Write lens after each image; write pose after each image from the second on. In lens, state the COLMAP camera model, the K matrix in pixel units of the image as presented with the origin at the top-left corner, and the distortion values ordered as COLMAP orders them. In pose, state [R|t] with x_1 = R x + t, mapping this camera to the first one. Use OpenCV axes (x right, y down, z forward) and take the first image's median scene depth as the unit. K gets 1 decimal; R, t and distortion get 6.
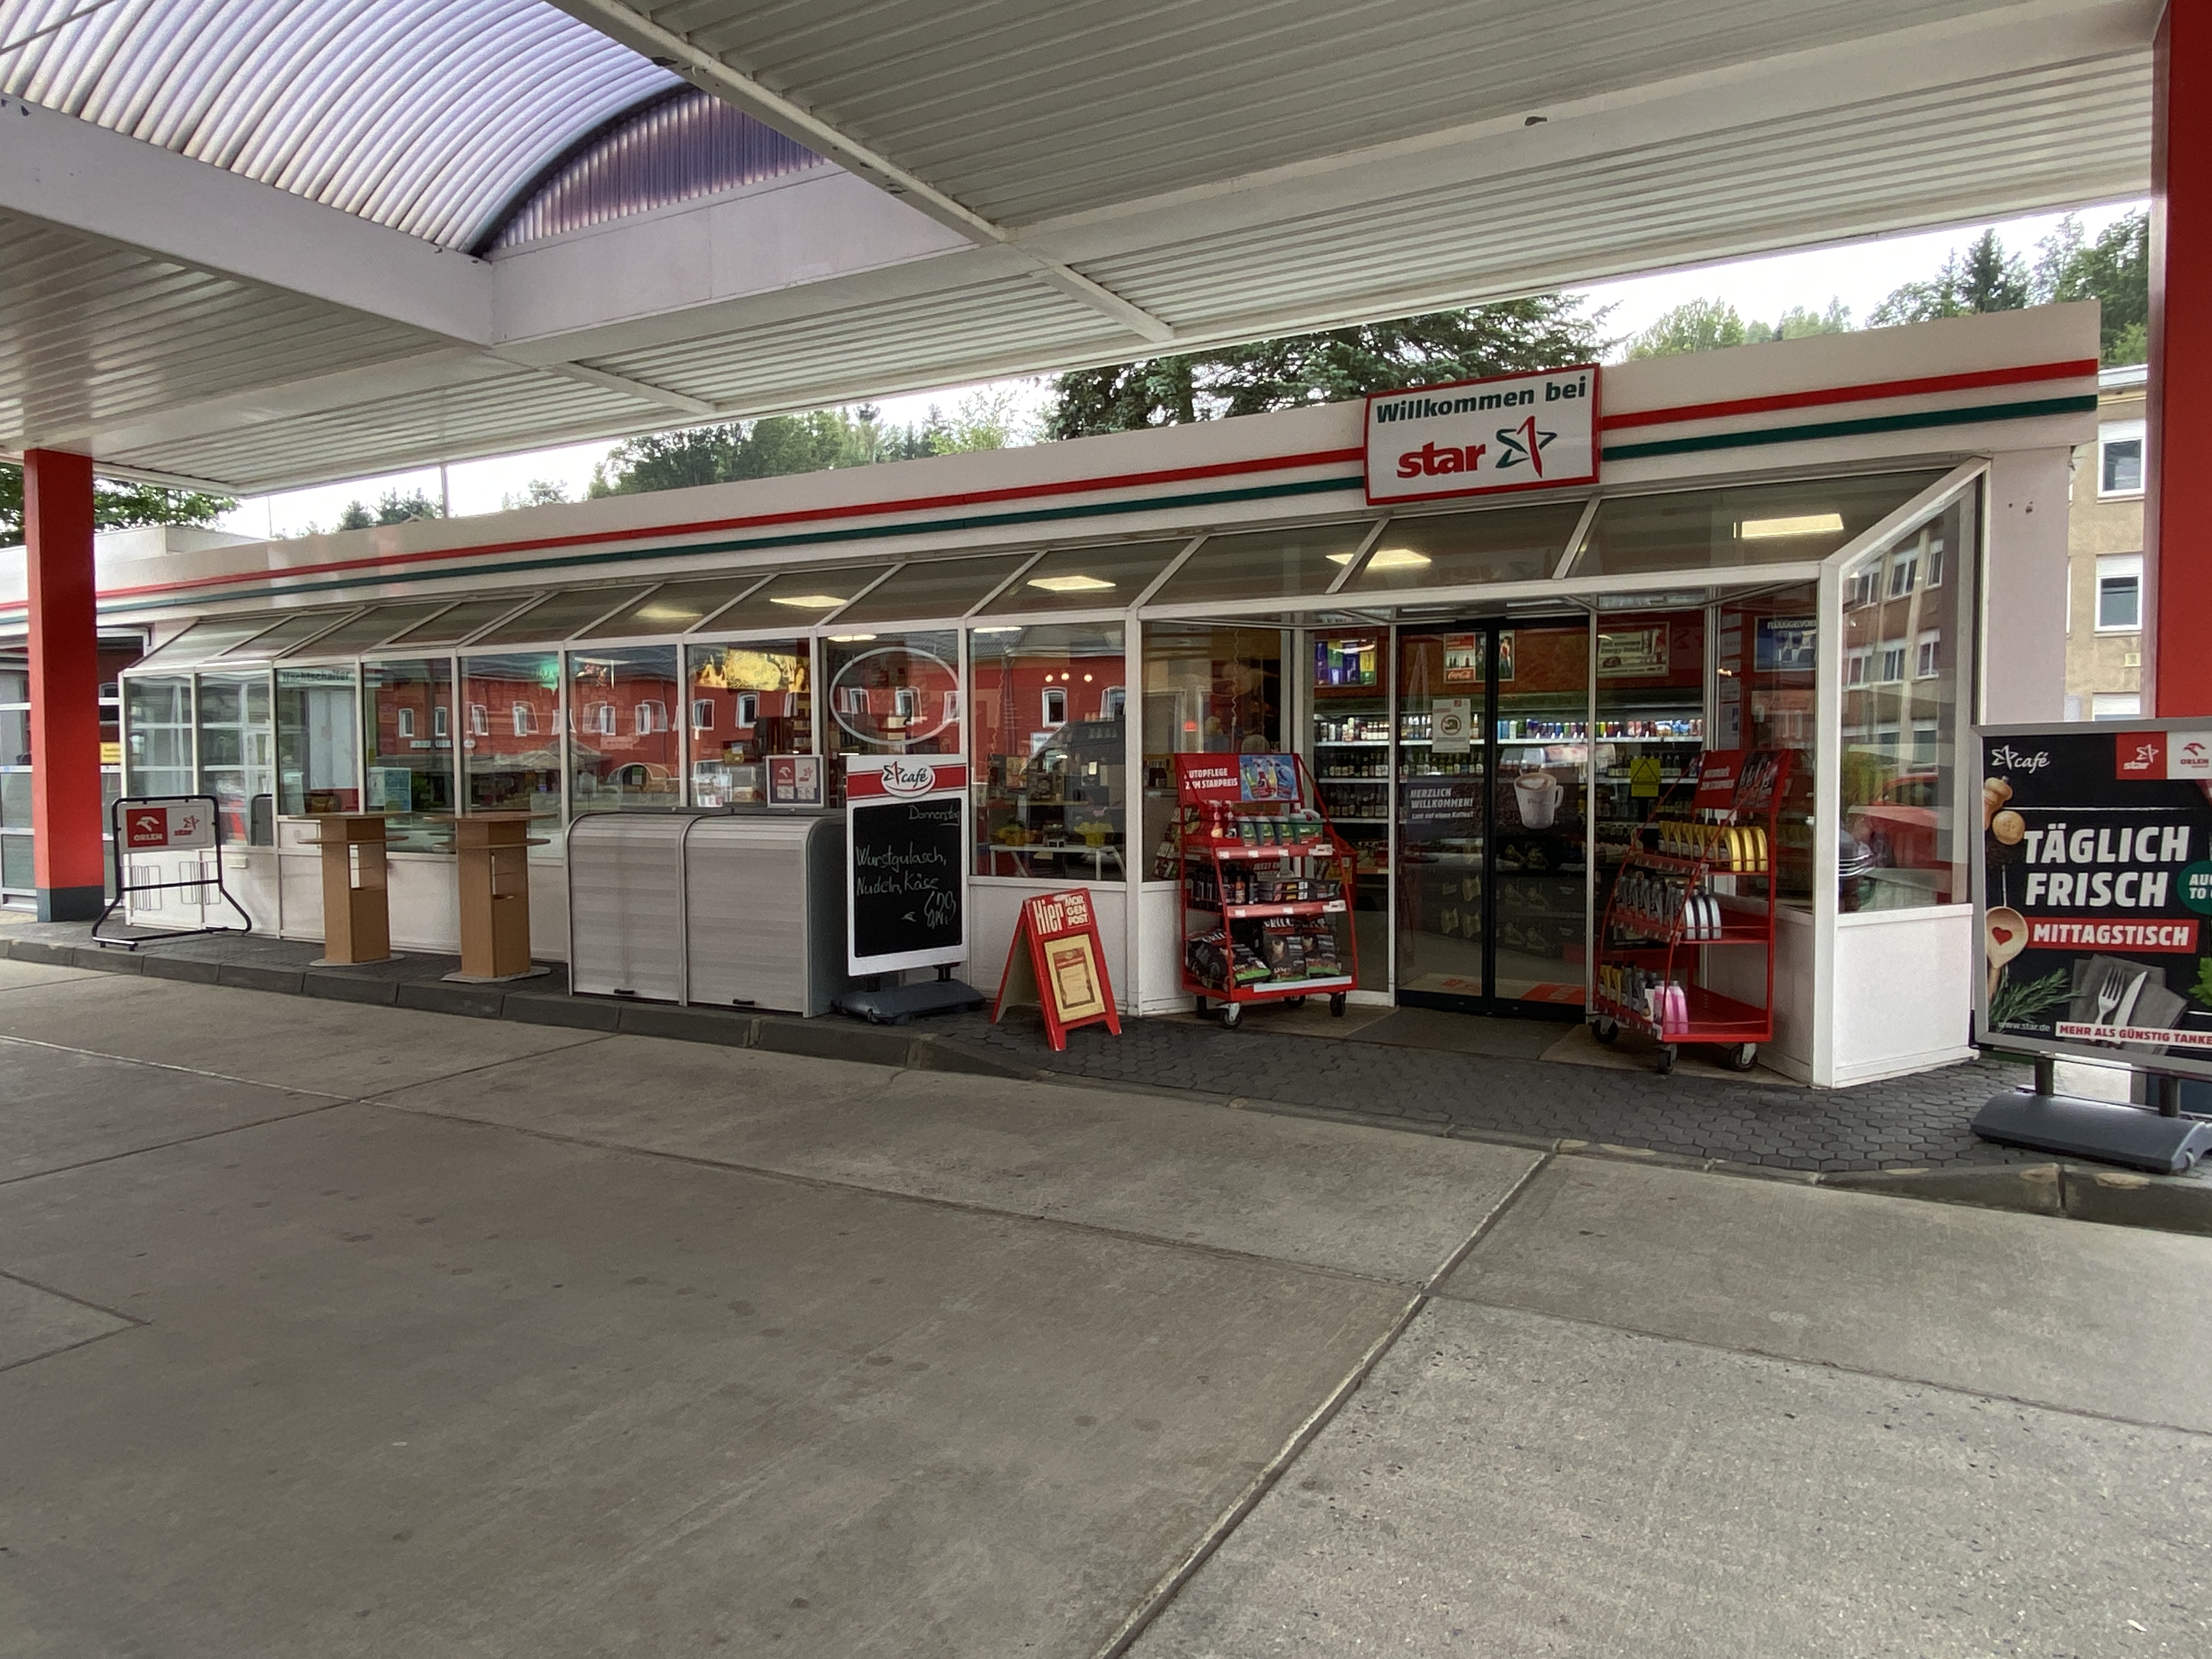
lens RADIAL K [[1443.5, 0, 1115.6], [0, 1443.5, 800.8], [0, 0, 1]] dist [0.129722, -0.167201]
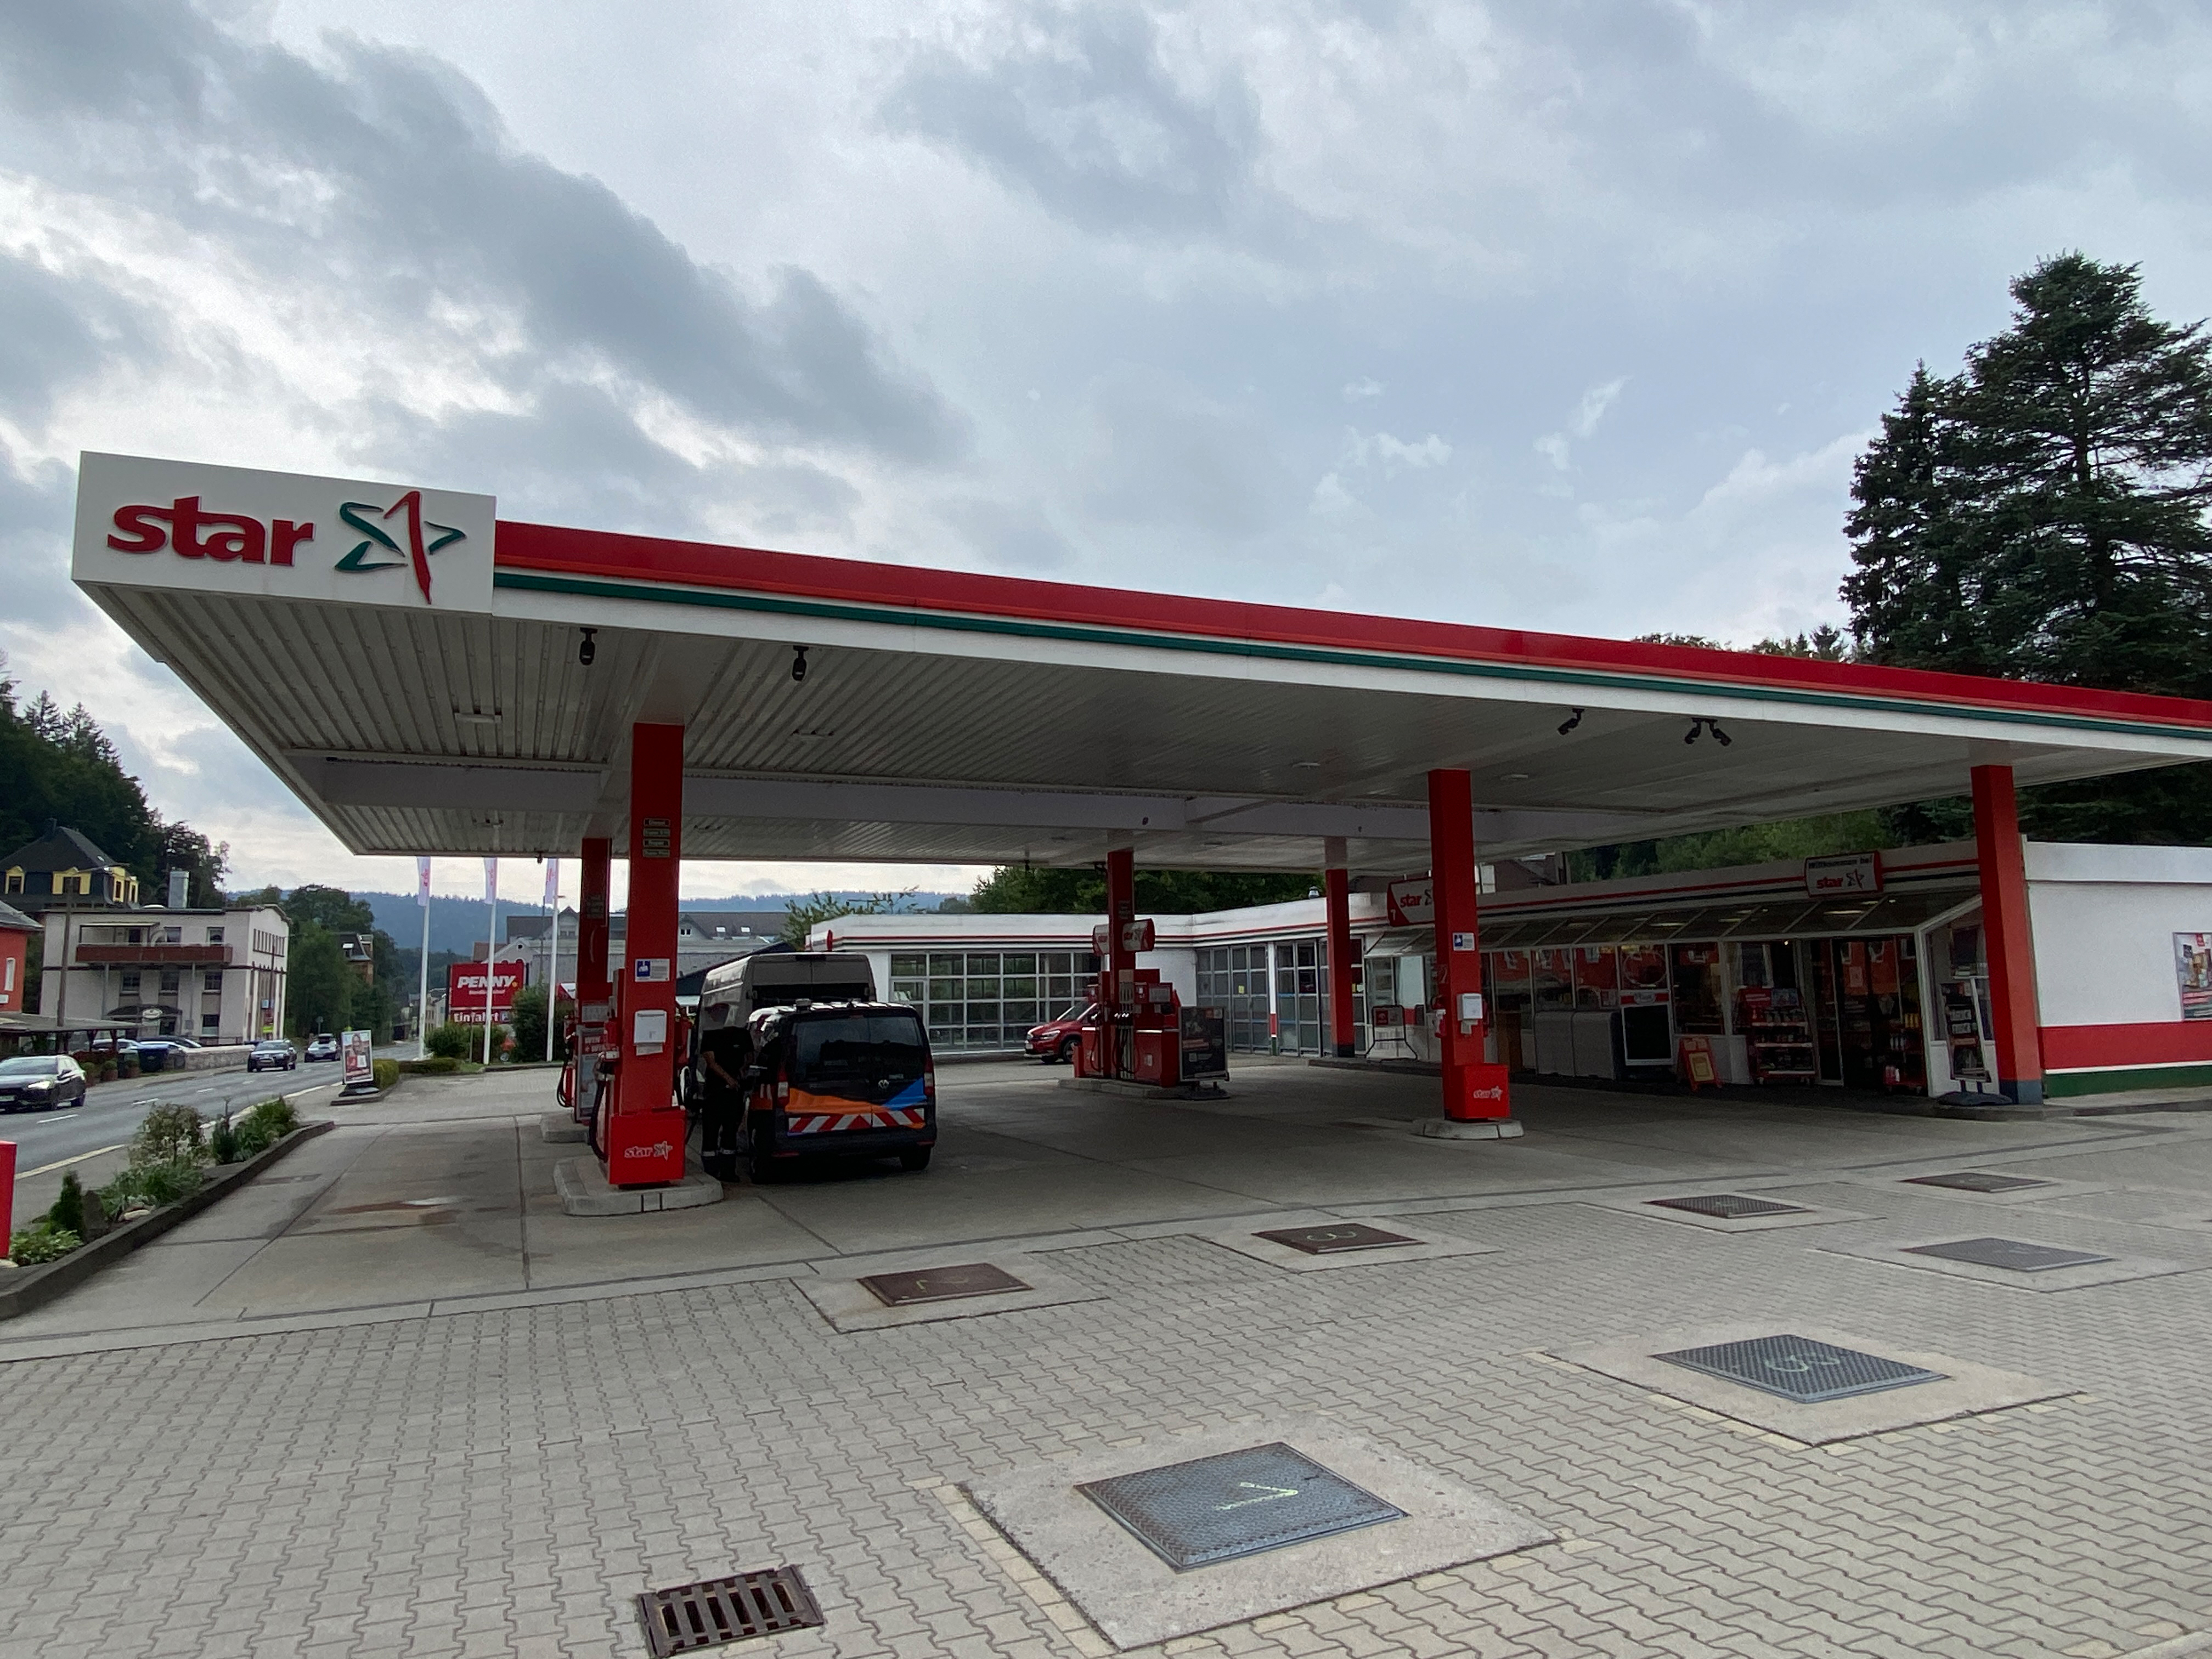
lens RADIAL K [[1443.5, 0, 1115.6], [0, 1443.5, 800.8], [0, 0, 1]] dist [0.129722, -0.167201]
pose [[0.797215, -0.088415, -0.597186, 0.834597], [-0.004744, 0.988269, -0.152650, 0.050609], [0.603677, 0.124528, 0.787443, -2.083179]]
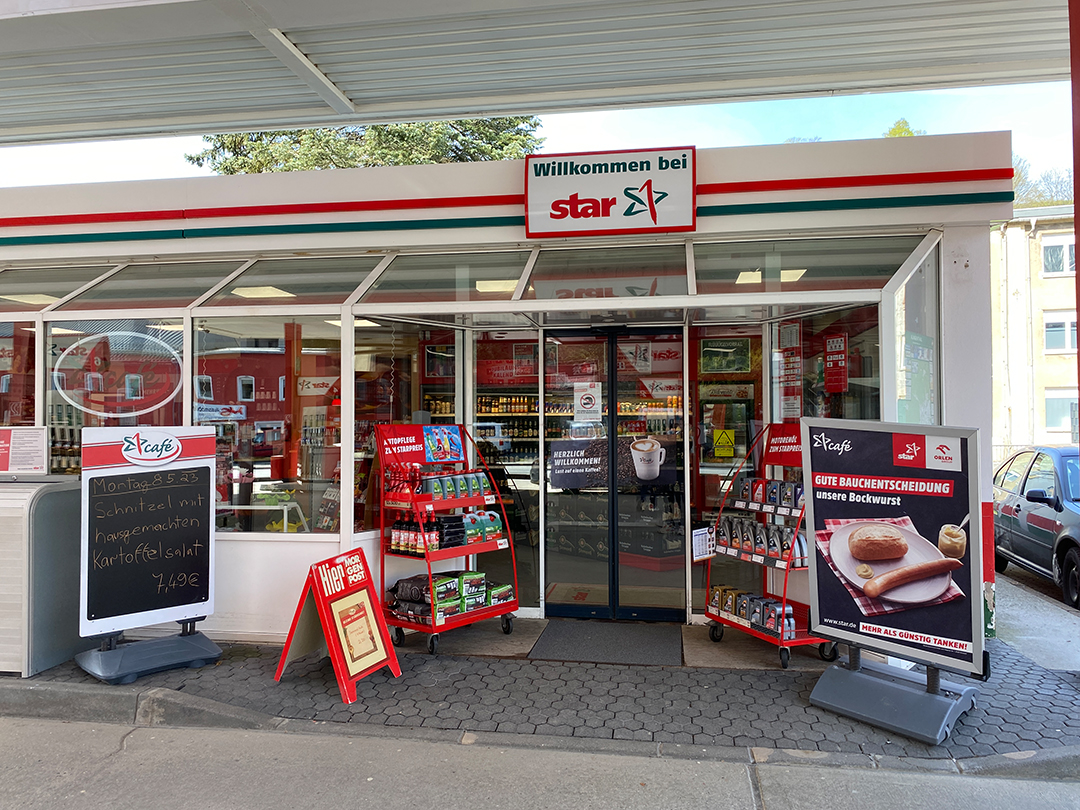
lens RADIAL K [[852.7, 0, 536.9], [0, 852.7, 411.5], [0, 0, 1]] dist [0.059600, -0.009257]
pose [[0.945172, 0.008101, 0.326472, -0.072175], [0.007471, 0.998894, -0.046415, -0.009562], [-0.326487, 0.046309, 0.944067, 0.279521]]
